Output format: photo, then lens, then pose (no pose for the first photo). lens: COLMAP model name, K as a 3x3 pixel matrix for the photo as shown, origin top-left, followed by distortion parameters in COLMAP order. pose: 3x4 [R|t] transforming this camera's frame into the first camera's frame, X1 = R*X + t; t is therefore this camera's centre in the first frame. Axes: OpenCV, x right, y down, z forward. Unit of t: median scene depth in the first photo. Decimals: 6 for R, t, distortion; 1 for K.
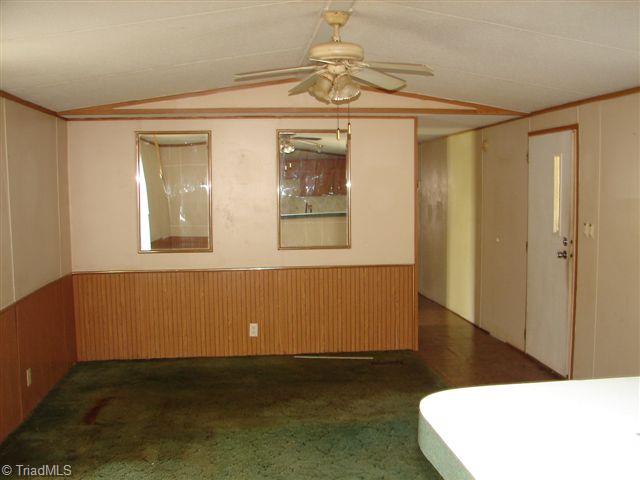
lens RADIAL K [[703.5, 0, 333.7], [0, 703.5, 242.5], [0, 0, 1]] dist [-0.201125, 0.256025]
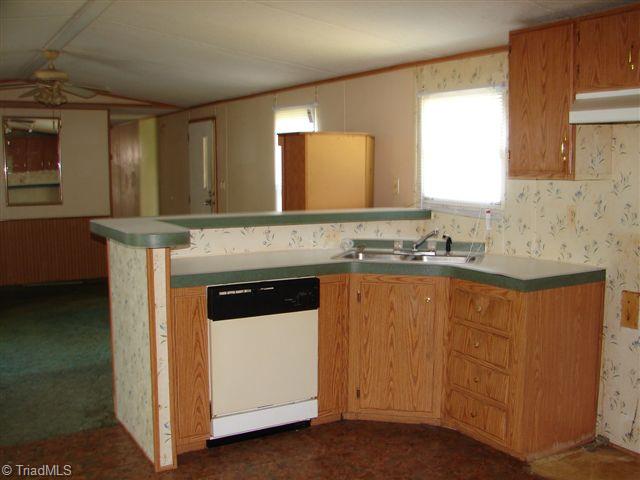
lens RADIAL K [[703.5, 0, 333.7], [0, 703.5, 242.5], [0, 0, 1]] dist [-0.201125, 0.256025]
pose [[0.919293, -0.039179, 0.391619, -0.017262], [0.025863, 0.998896, 0.039222, 0.045554], [-0.392723, -0.025928, 0.919291, -0.450946]]
